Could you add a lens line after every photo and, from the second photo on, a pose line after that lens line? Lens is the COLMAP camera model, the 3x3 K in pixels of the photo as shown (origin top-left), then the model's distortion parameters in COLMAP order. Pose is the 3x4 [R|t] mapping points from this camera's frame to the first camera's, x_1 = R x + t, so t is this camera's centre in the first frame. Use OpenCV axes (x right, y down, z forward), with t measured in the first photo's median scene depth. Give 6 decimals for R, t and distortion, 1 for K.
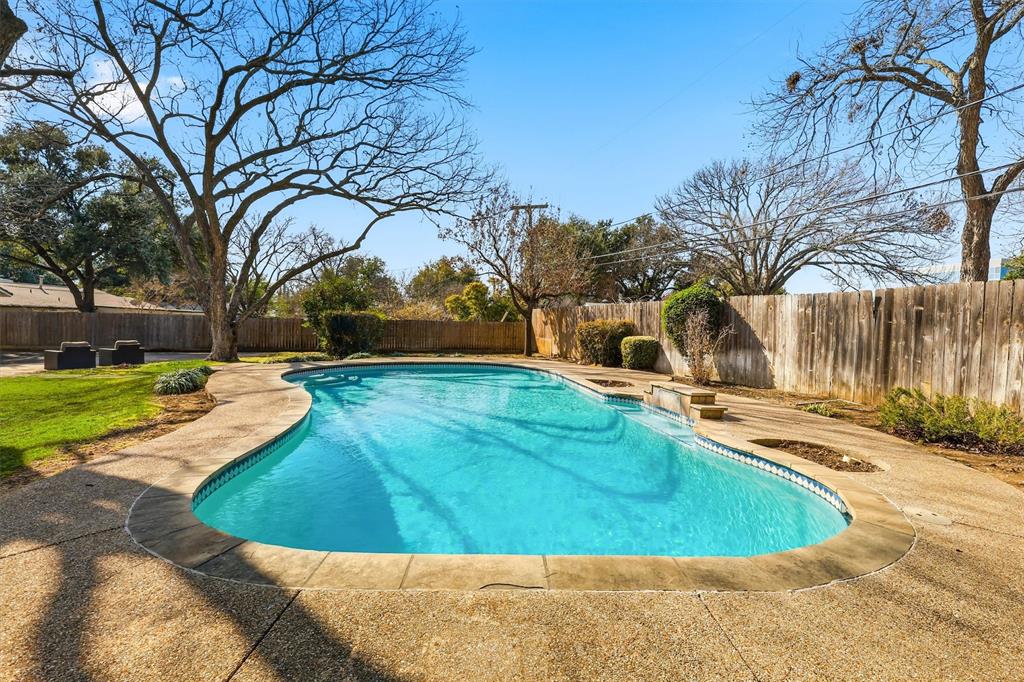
lens RADIAL K [[447.2, 0, 513.5], [0, 447.2, 338.4], [0, 0, 1]] dist [0.000614, 0.000187]
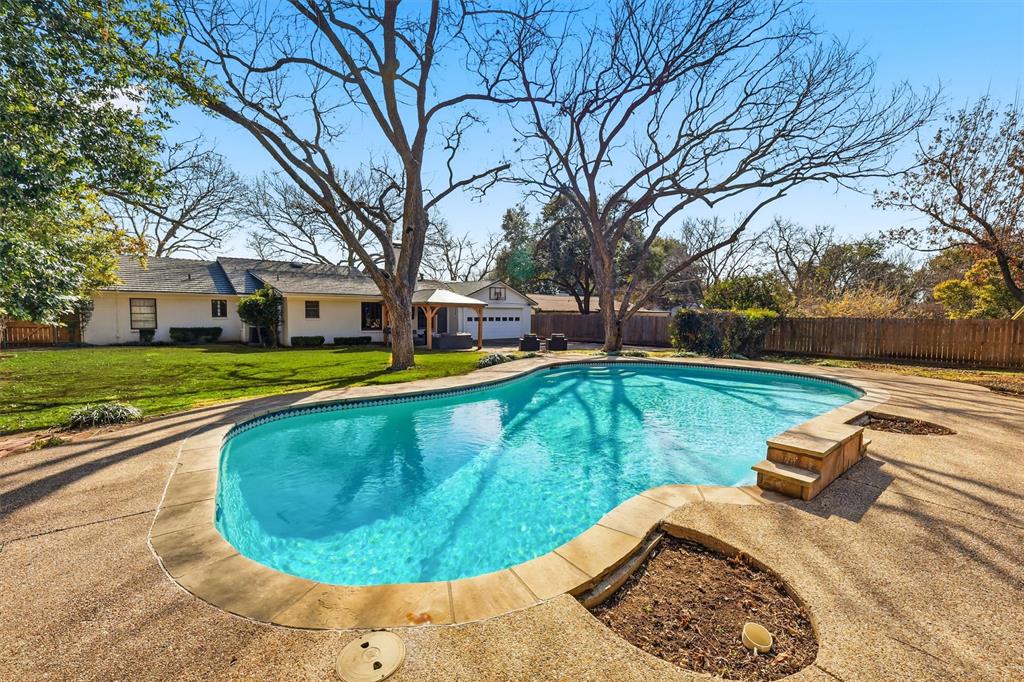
lens RADIAL K [[447.2, 0, 512.2], [0, 447.2, 337.3], [0, 0, 1]] dist [0.000614, 0.000187]
pose [[0.491545, 0.030354, -0.870323, 0.279959], [-0.028909, 0.999410, 0.018529, -0.006362], [0.870372, 0.016052, 0.492133, 0.160716]]
